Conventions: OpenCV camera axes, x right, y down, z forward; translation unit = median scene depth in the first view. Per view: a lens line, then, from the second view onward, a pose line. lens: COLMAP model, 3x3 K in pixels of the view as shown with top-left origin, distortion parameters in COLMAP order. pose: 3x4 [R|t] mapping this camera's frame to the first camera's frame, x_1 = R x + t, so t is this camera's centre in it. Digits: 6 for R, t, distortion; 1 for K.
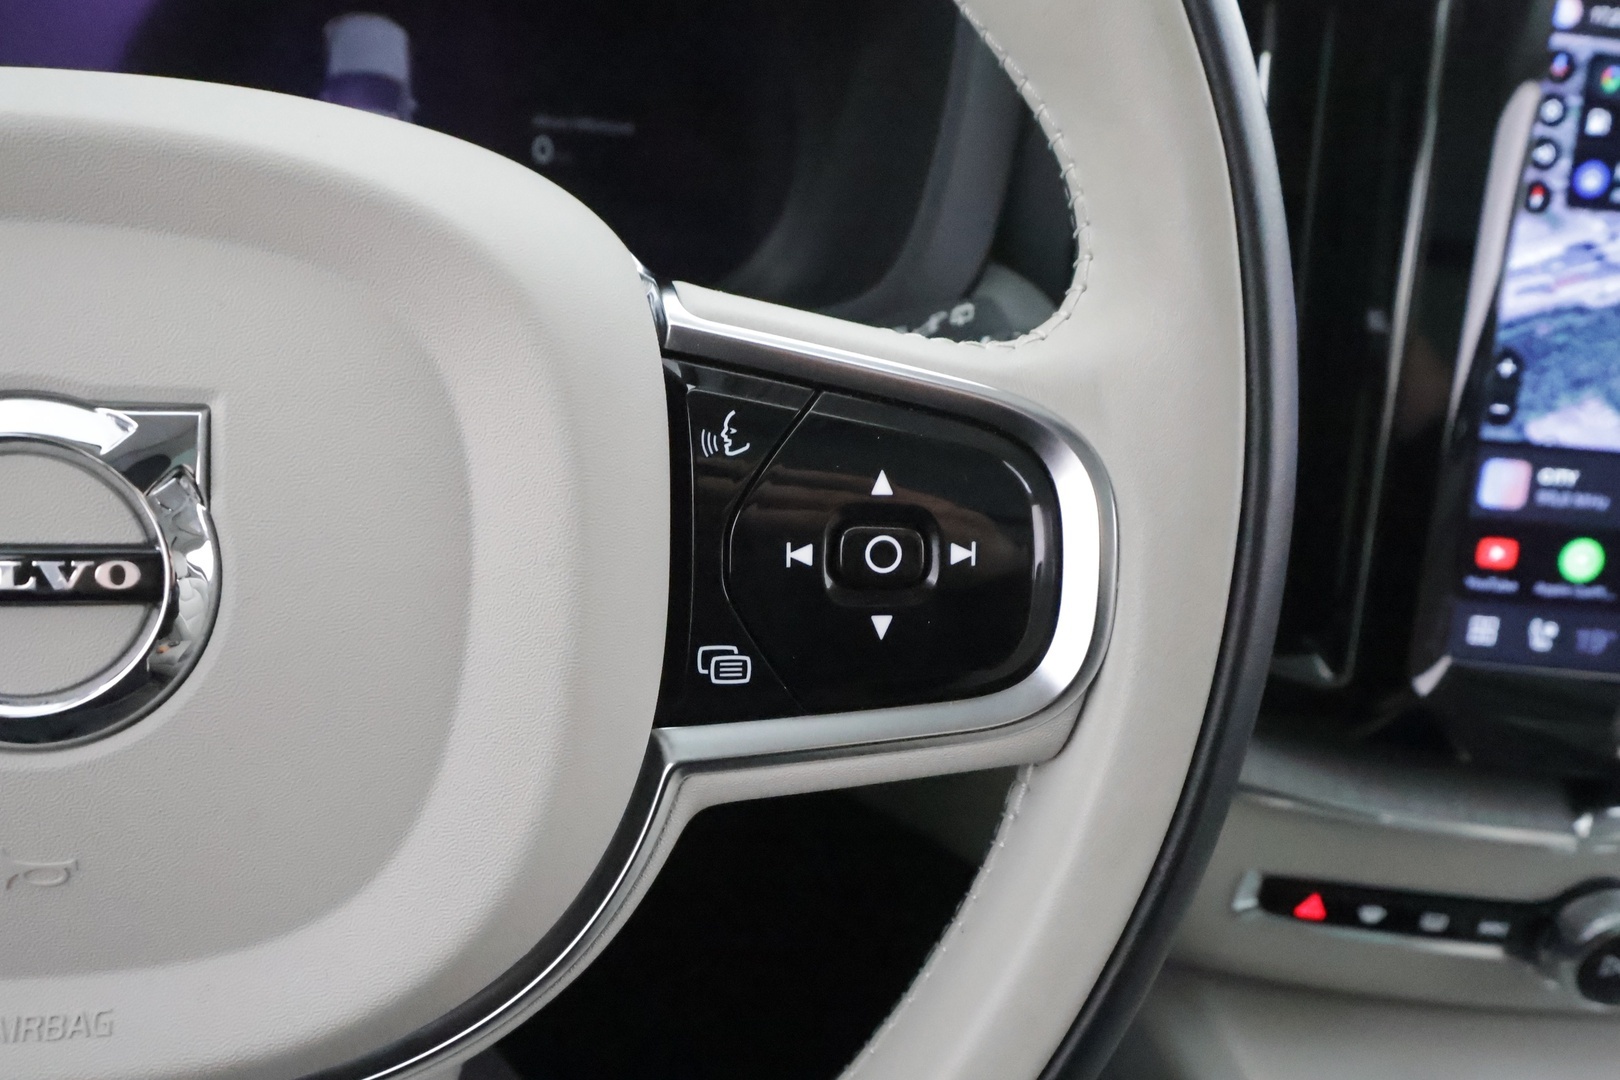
lens RADIAL K [[1269.0, 0, 815.0], [0, 1269.0, 546.5], [0, 0, 1]] dist [0.026096, -0.027213]
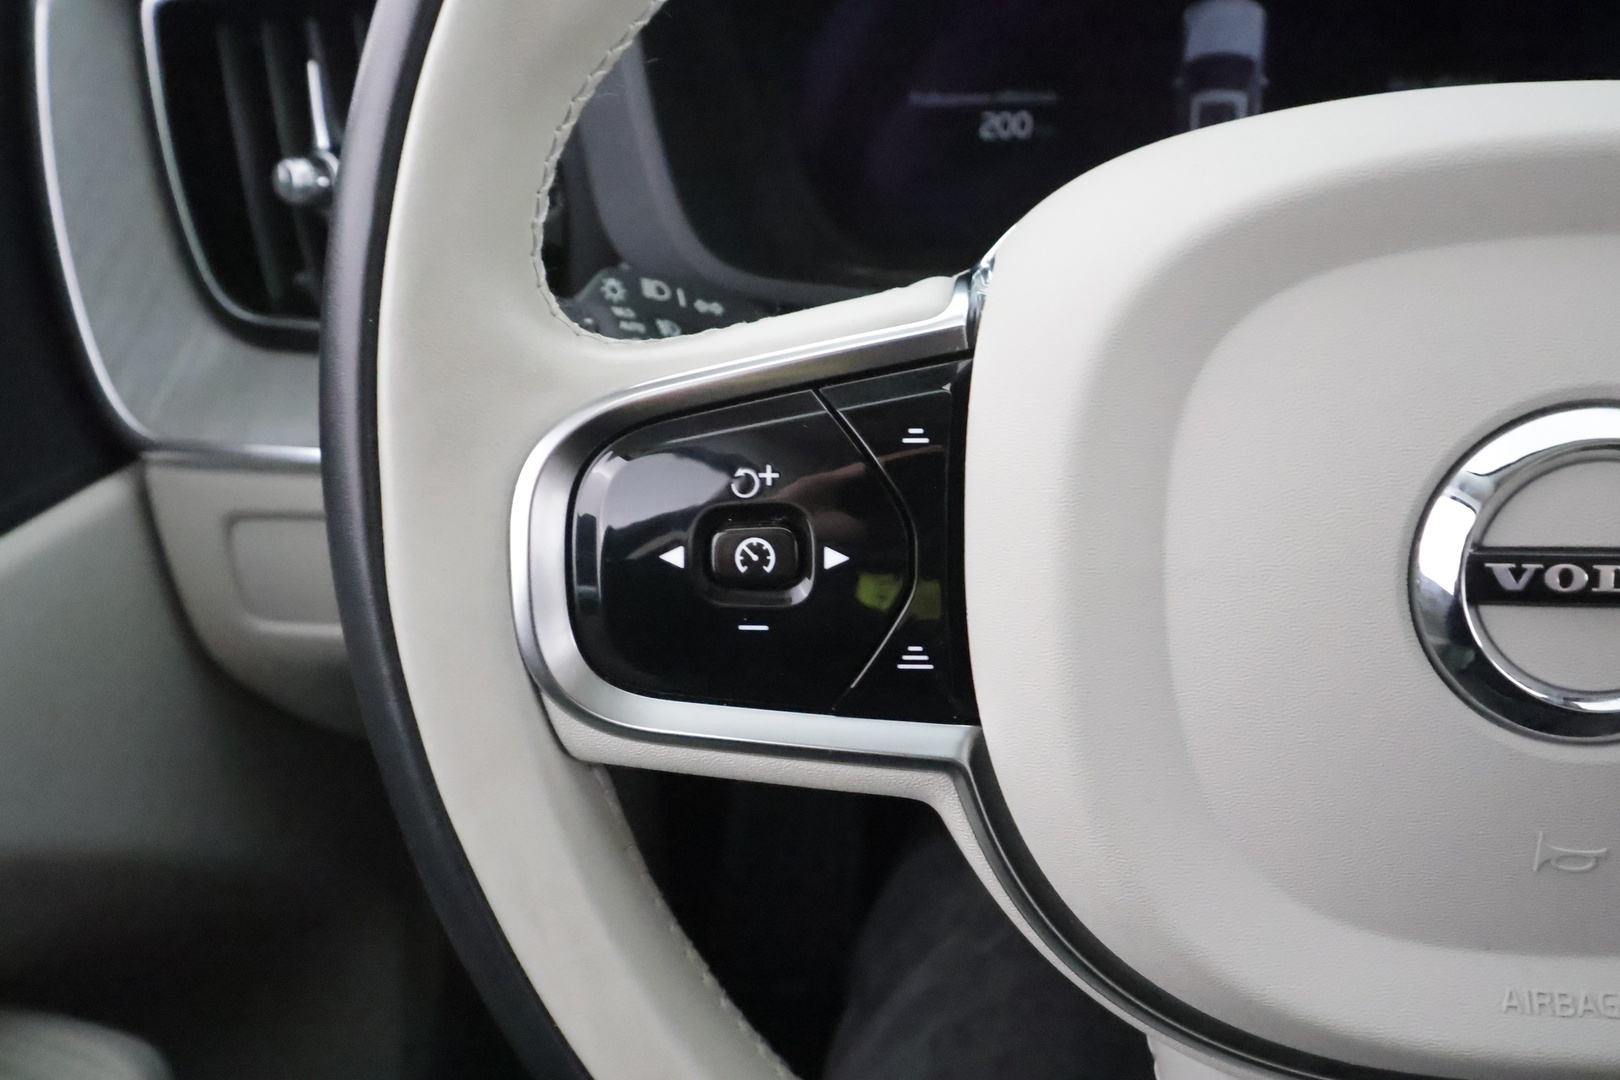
lens RADIAL K [[1269.0, 0, 821.2], [0, 1269.0, 540.4], [0, 0, 1]] dist [0.026096, -0.027213]
pose [[0.952590, 0.001964, -0.304252, -0.660415], [0.008245, 0.999445, 0.032266, -0.037558], [0.304147, -0.033245, 0.952045, -0.144336]]
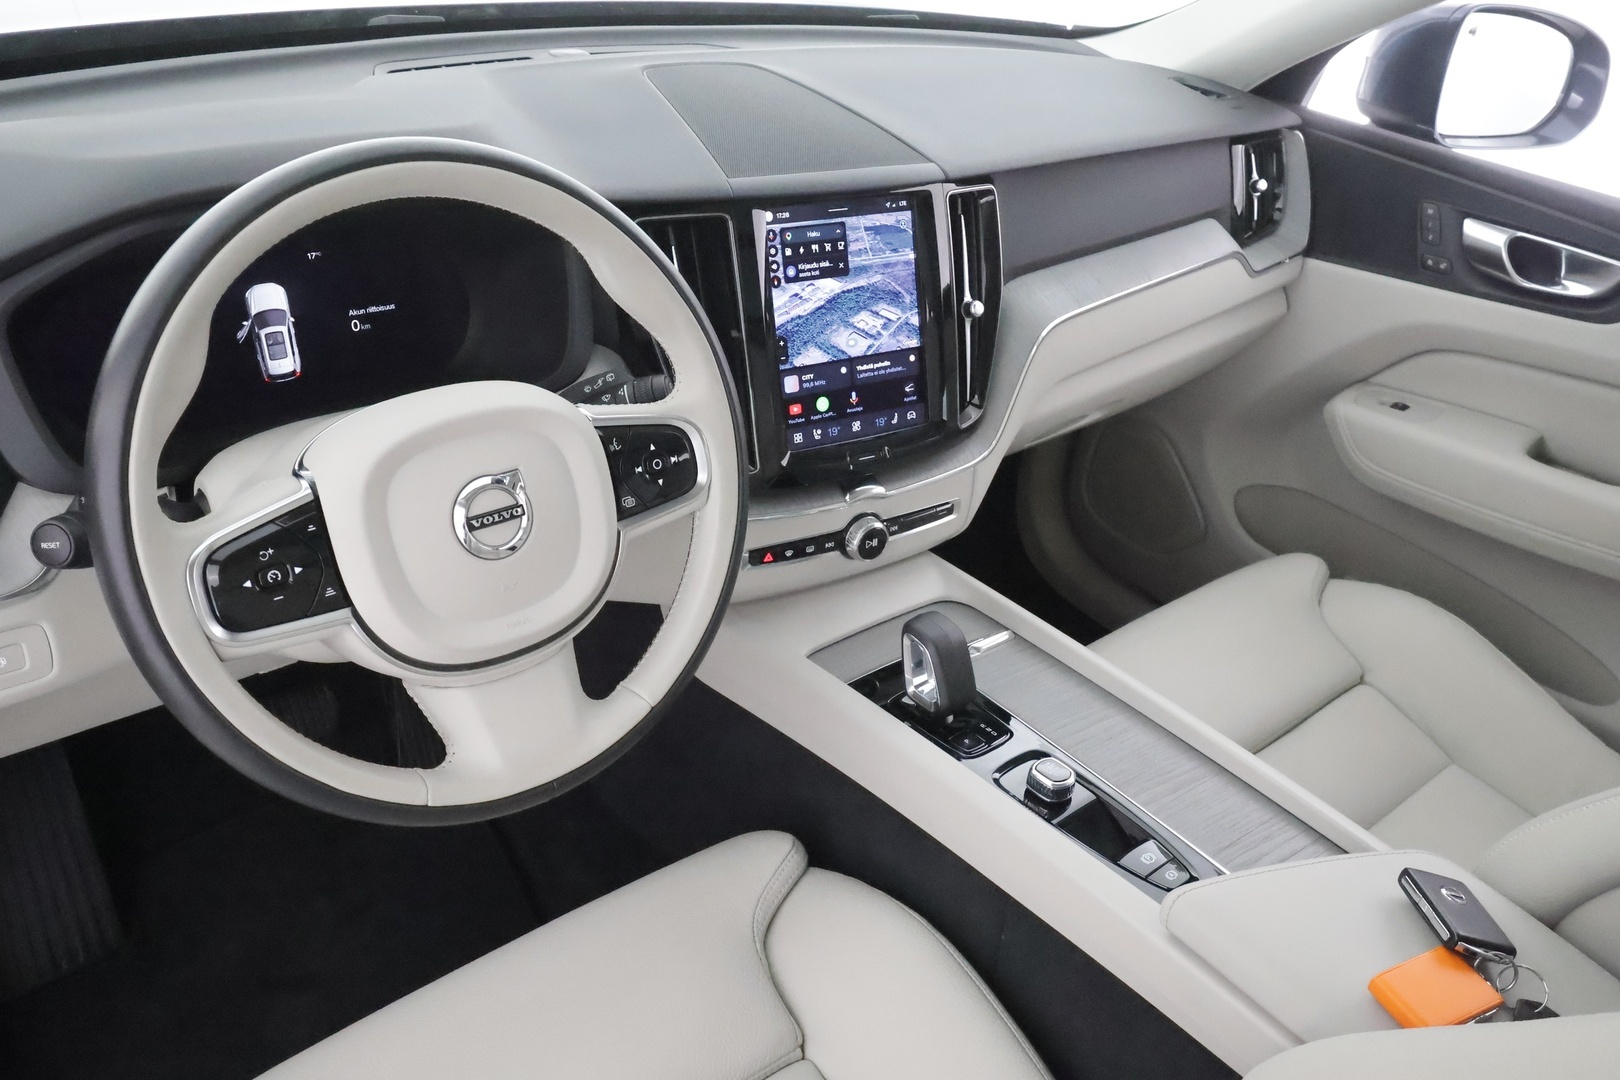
lens RADIAL K [[1269.0, 0, 815.3], [0, 1269.0, 549.8], [0, 0, 1]] dist [0.026096, -0.027213]
pose [[0.854957, -0.289478, 0.430407, -1.139892], [0.243866, 0.956683, 0.159021, -0.214010], [-0.457796, -0.030994, 0.888517, -2.398187]]
